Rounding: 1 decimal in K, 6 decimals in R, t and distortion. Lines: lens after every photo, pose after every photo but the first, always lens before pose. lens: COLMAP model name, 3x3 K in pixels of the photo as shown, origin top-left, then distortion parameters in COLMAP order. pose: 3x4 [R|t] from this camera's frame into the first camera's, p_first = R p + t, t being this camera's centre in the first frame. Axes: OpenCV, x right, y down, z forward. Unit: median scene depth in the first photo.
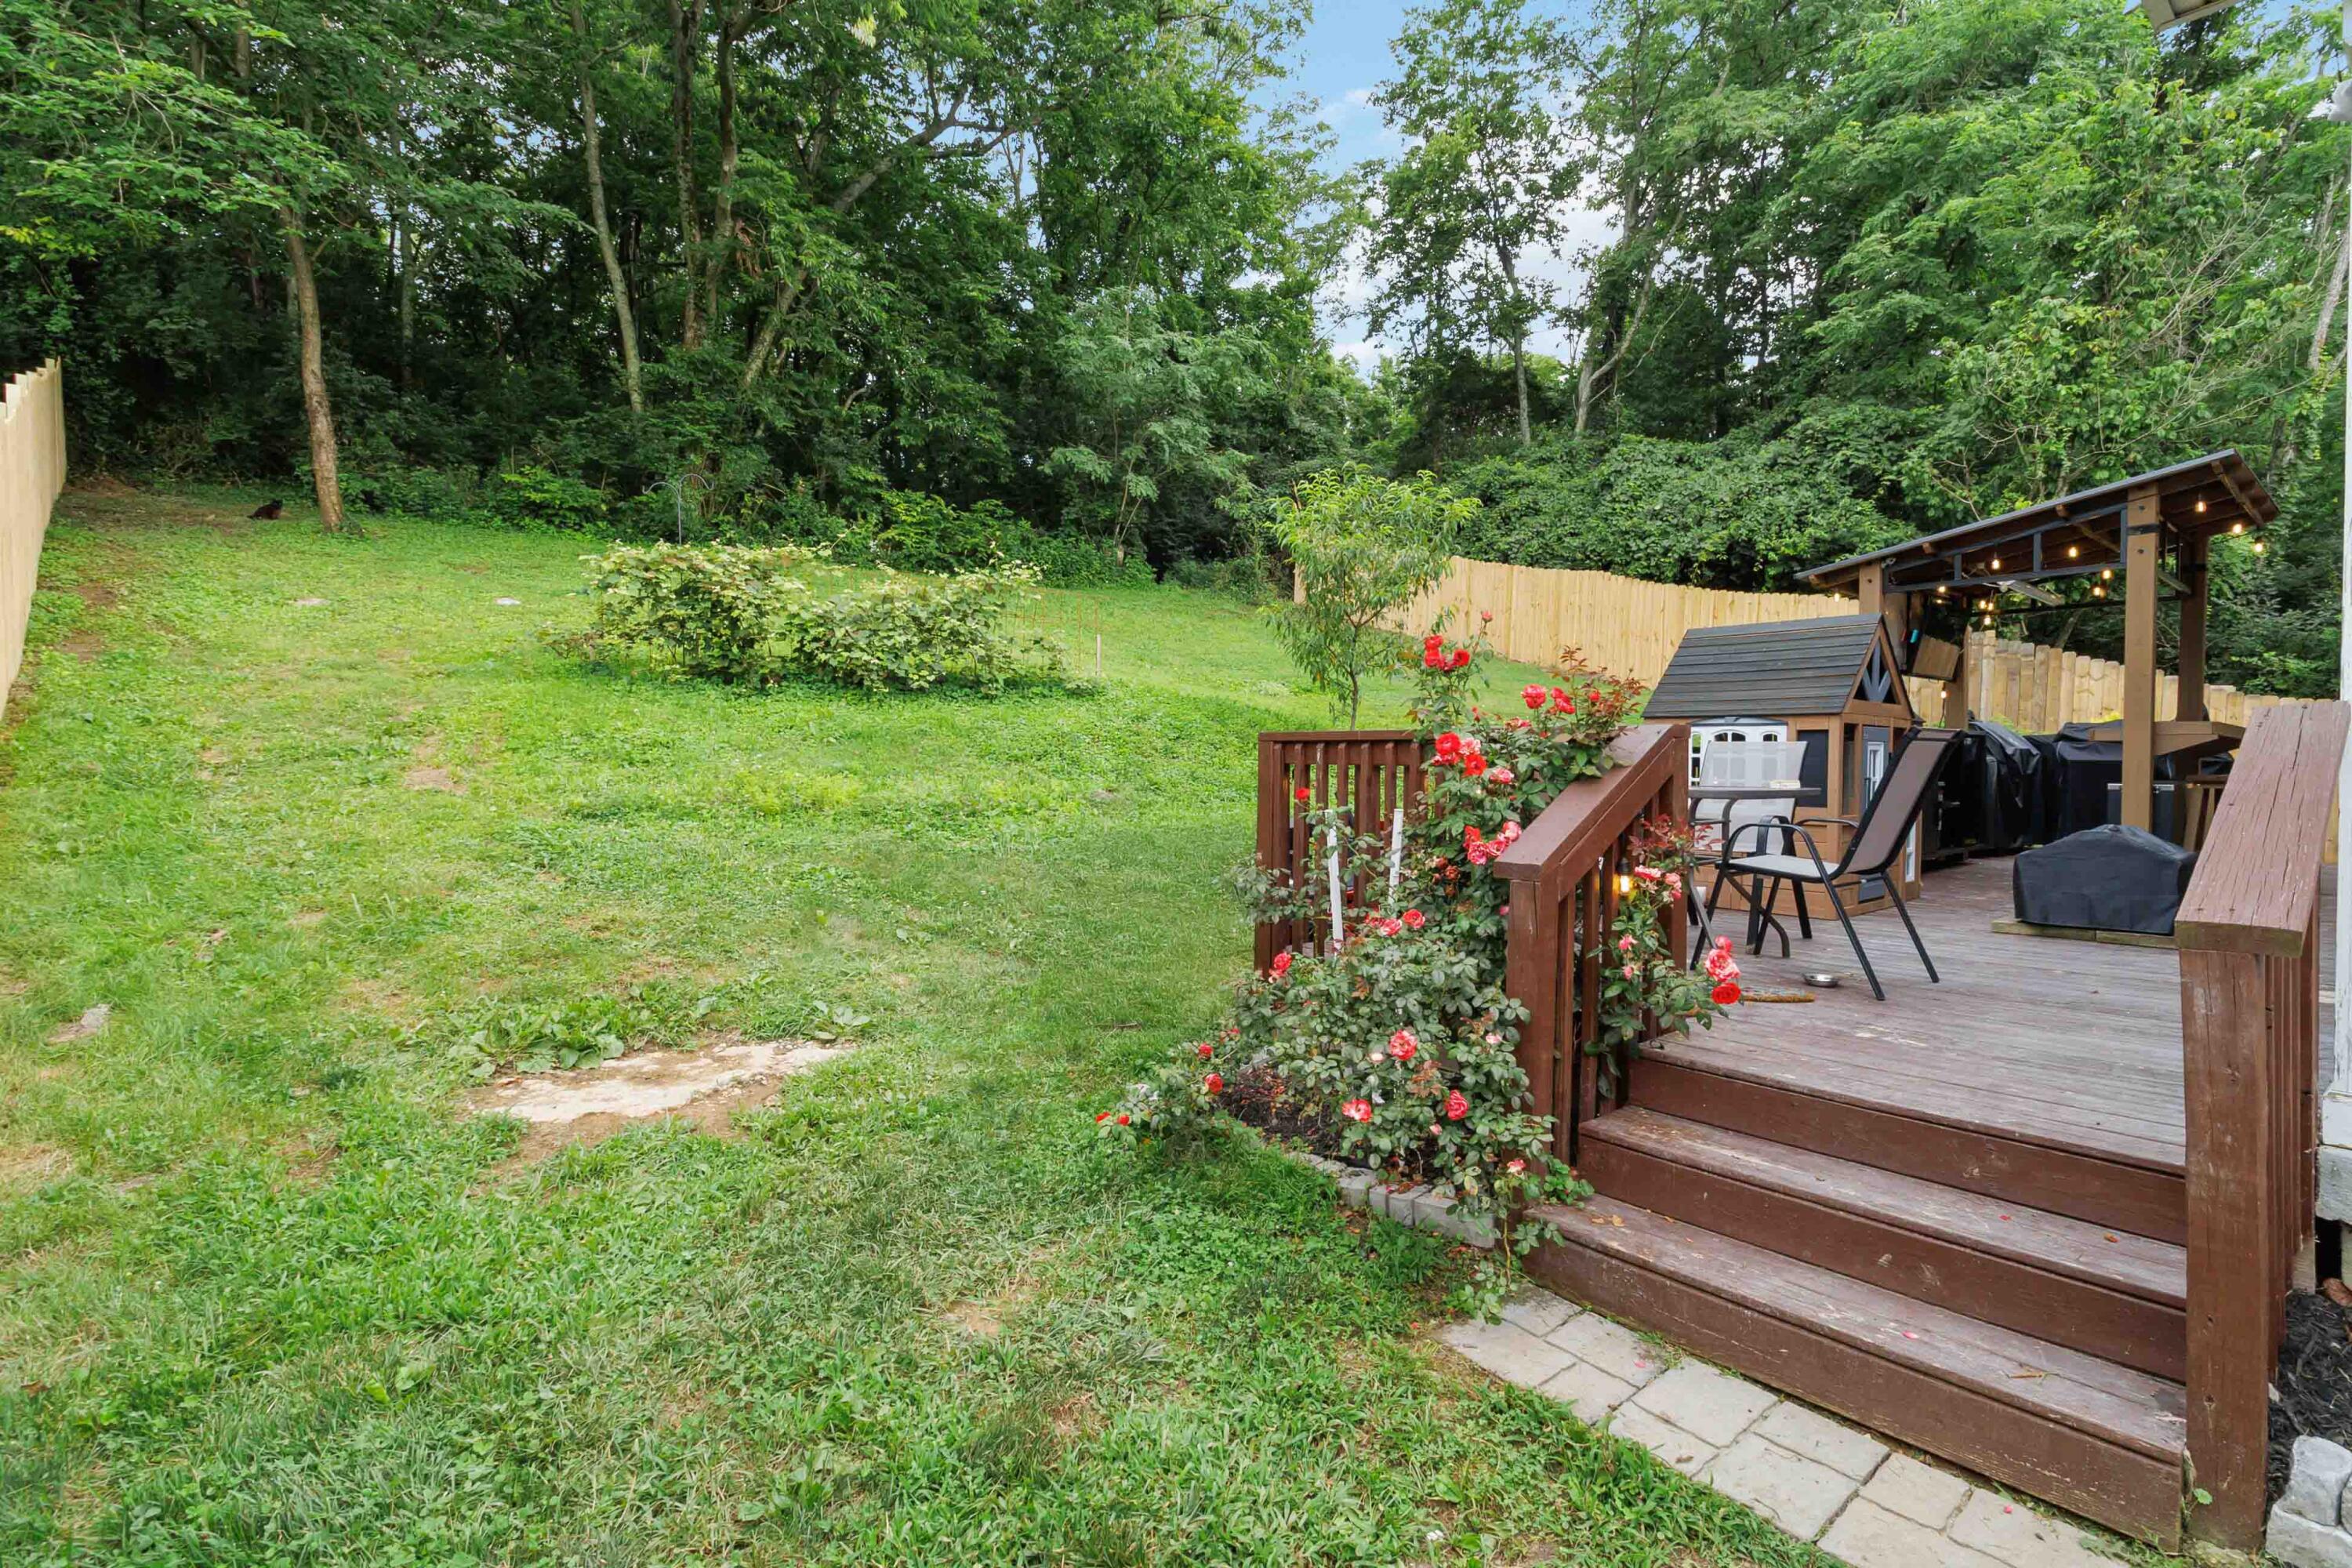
lens RADIAL K [[1079.3, 0, 1177.3], [0, 1079.3, 775.0], [0, 0, 1]] dist [0.000467, -0.000123]
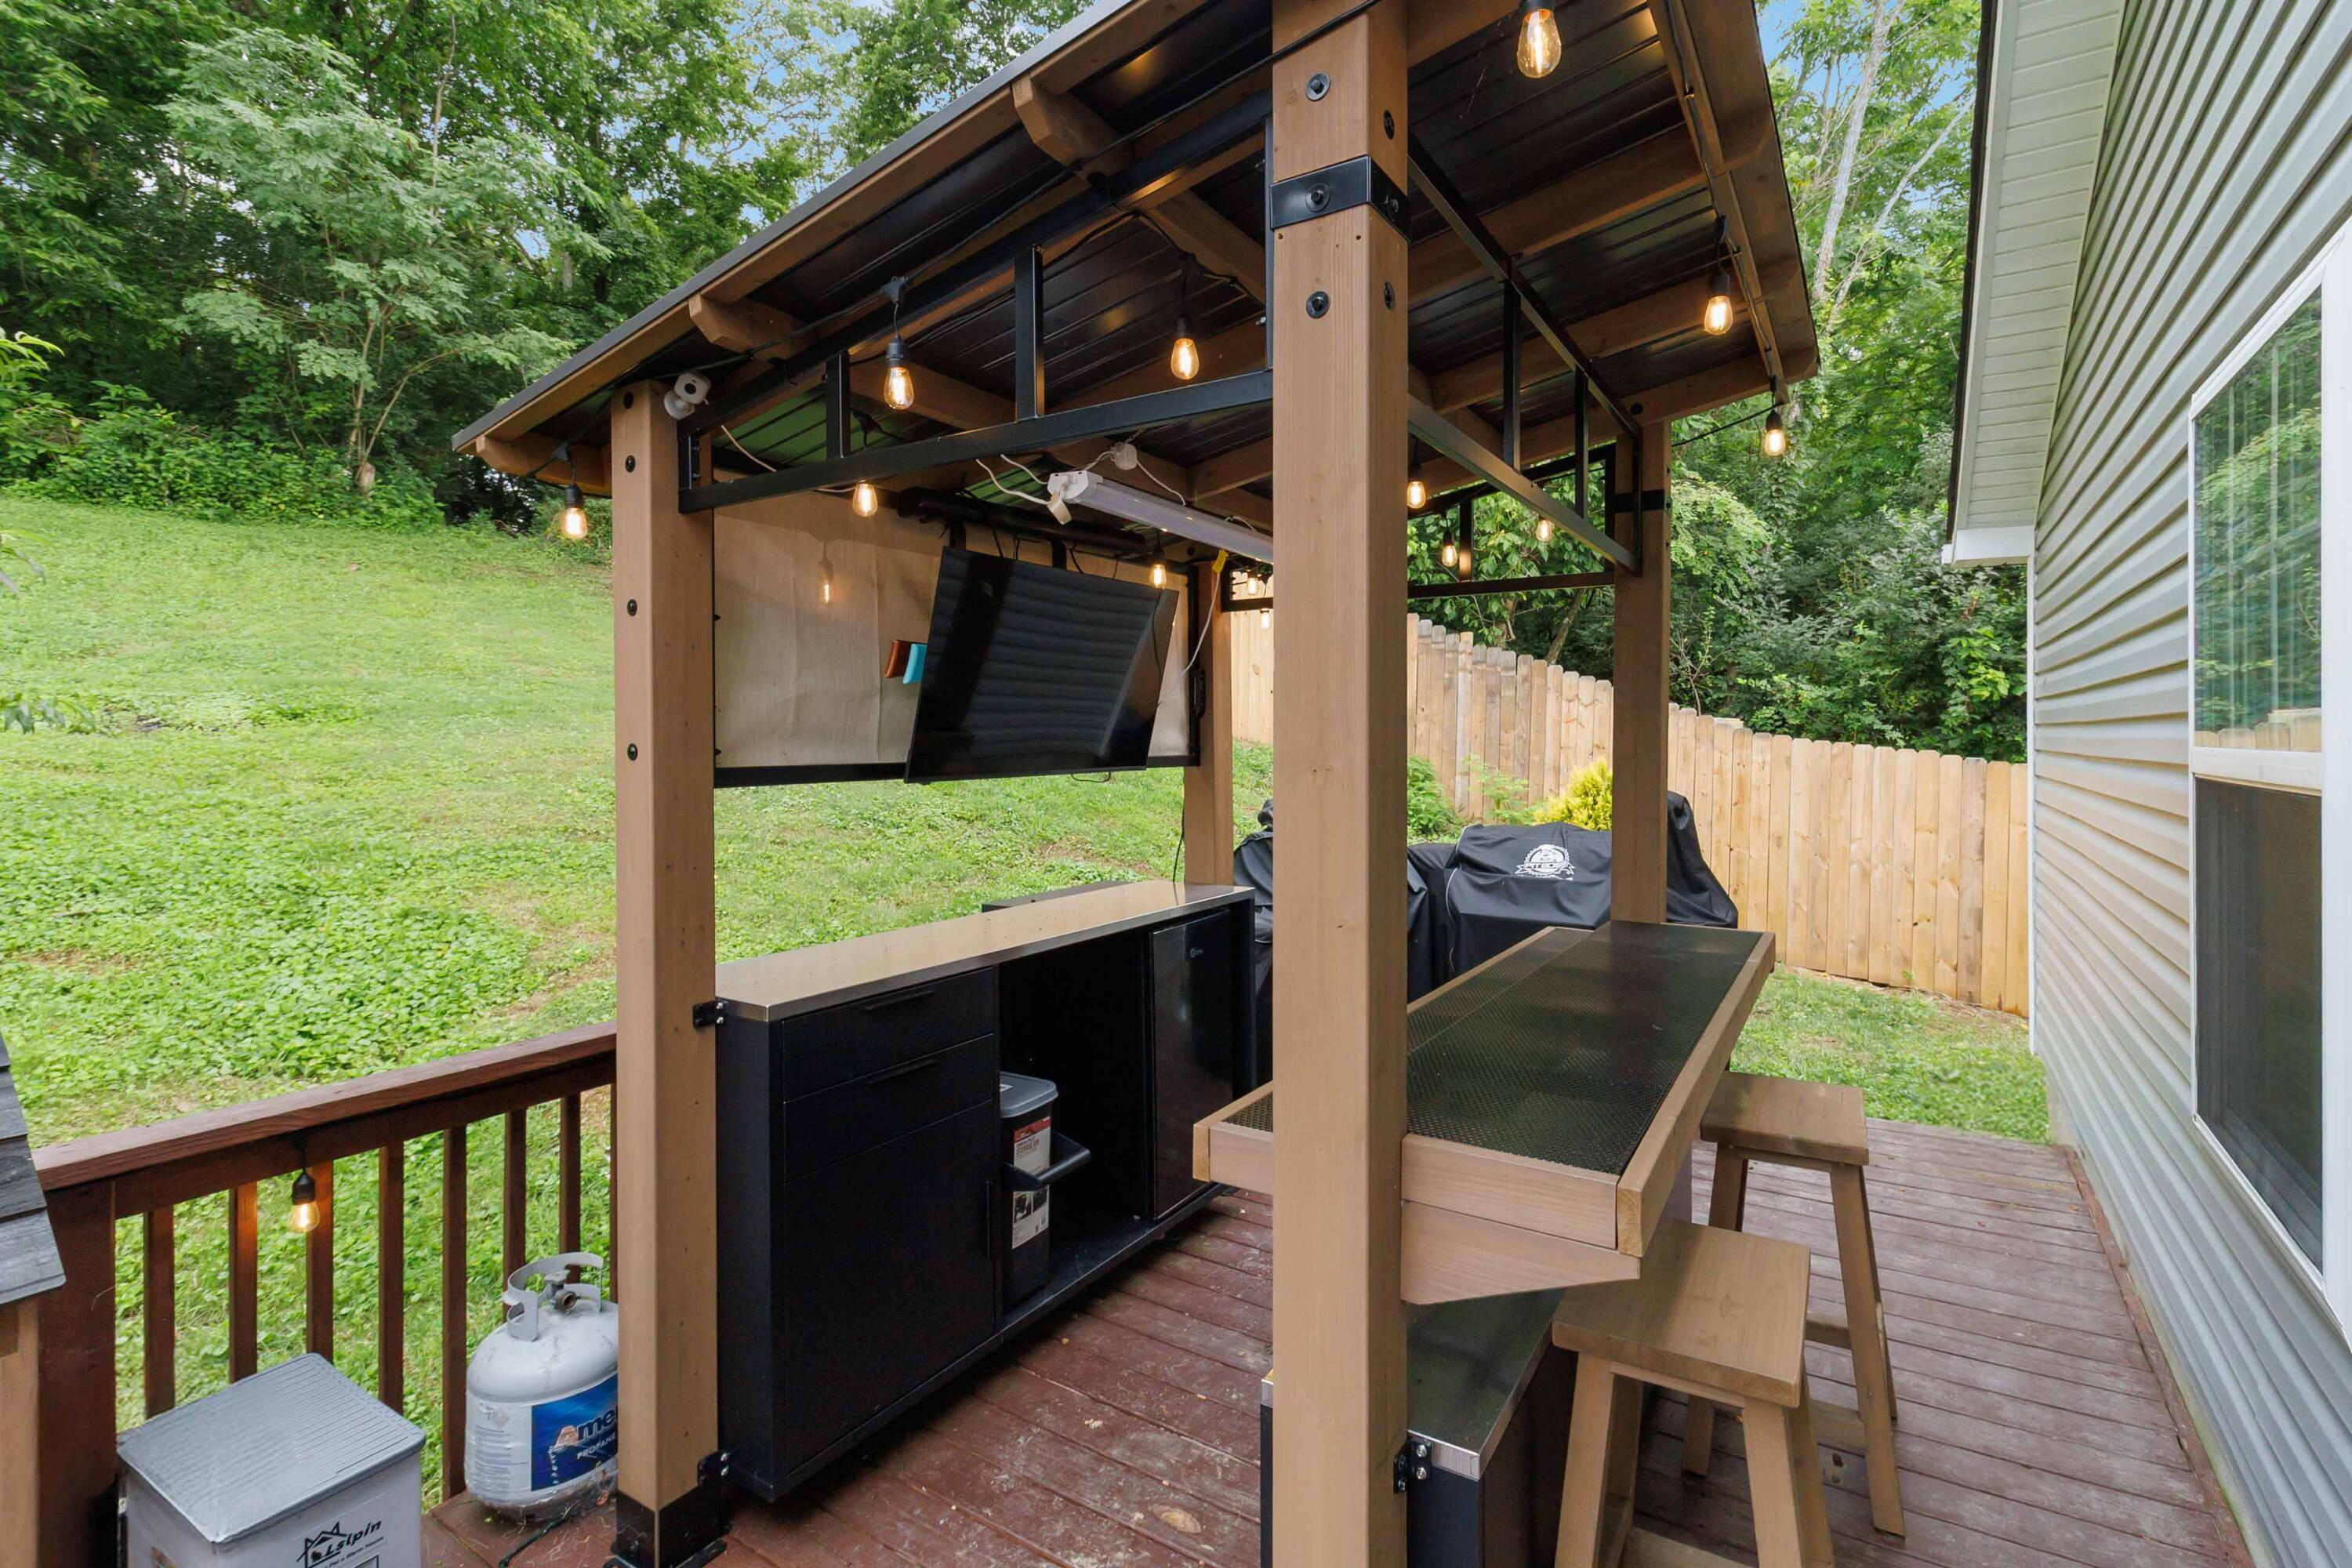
lens RADIAL K [[1132.5, 0, 1182.7], [0, 1132.5, 744.5], [0, 0, 1]] dist [0.000997, 0.000051]
pose [[0.951967, -0.006238, 0.306137, 0.379153], [0.010430, 0.999873, -0.012059, -0.058006], [-0.306023, 0.014673, 0.951911, 0.381231]]
